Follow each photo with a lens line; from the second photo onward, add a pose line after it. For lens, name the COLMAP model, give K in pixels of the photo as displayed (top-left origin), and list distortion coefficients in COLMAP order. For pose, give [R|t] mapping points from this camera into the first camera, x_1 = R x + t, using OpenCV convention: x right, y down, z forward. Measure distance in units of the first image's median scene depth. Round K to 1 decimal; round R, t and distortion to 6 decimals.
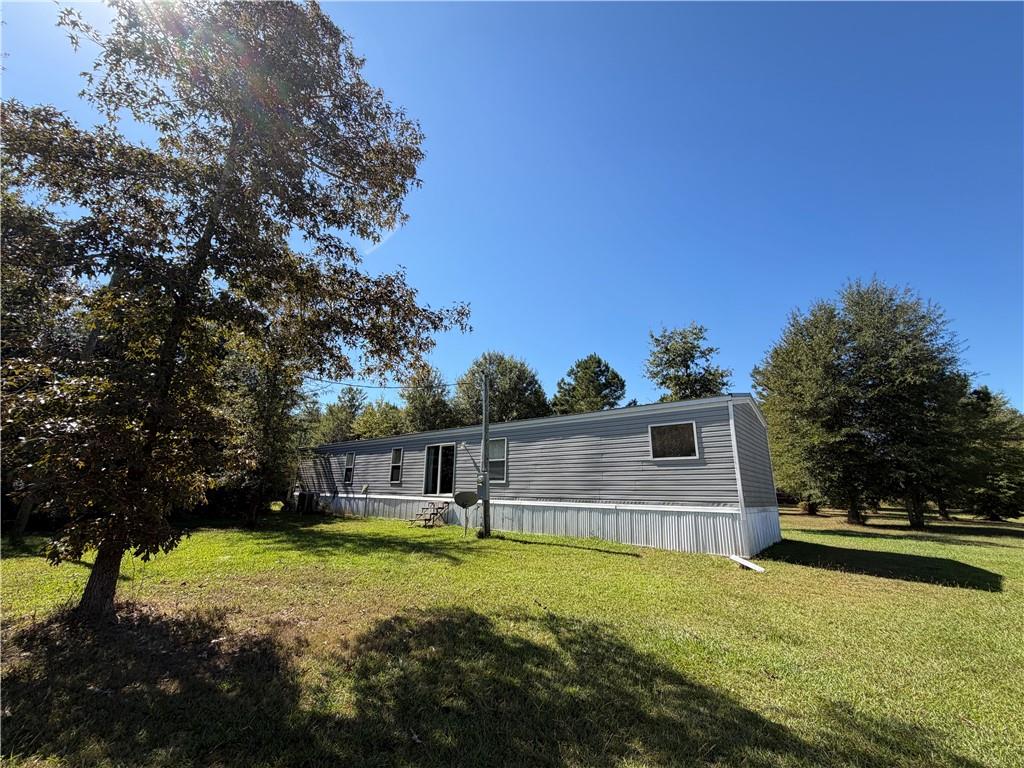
lens RADIAL K [[405.0, 0, 510.4], [0, 405.0, 385.0], [0, 0, 1]] dist [-0.000865, -0.000014]
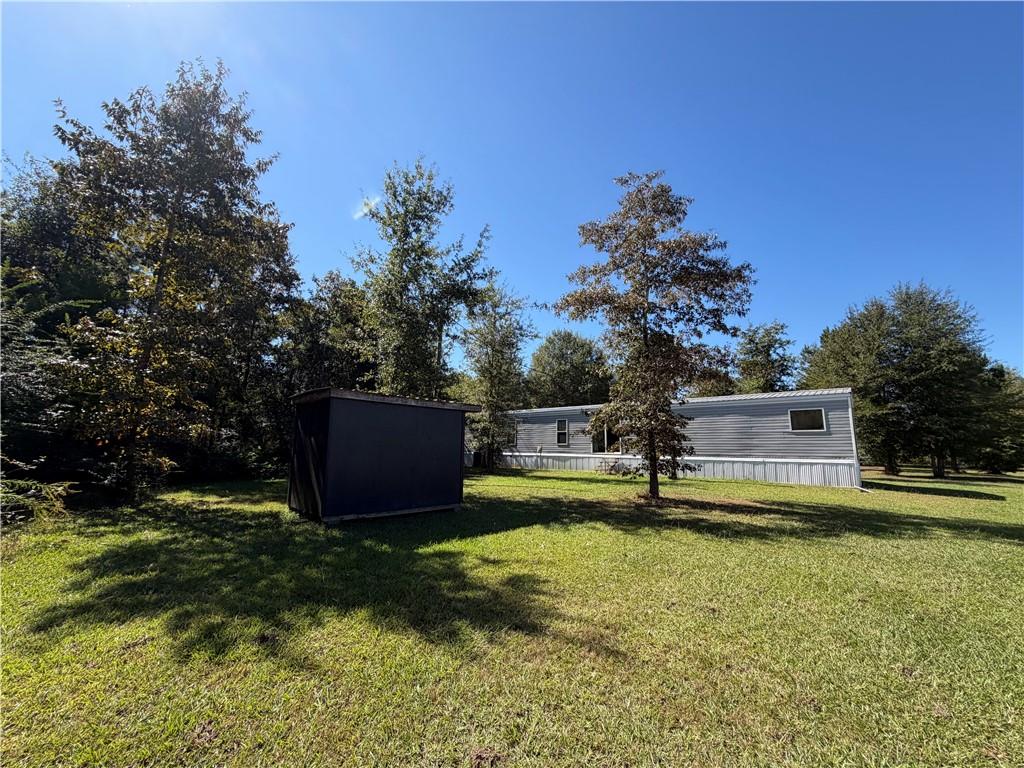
lens RADIAL K [[405.0, 0, 510.4], [0, 405.0, 385.0], [0, 0, 1]] dist [-0.000865, -0.000014]
pose [[0.999962, -0.001714, -0.008575, -0.408220], [0.002528, 0.995396, 0.095818, -0.084098], [0.008371, -0.095836, 0.995362, -0.319931]]
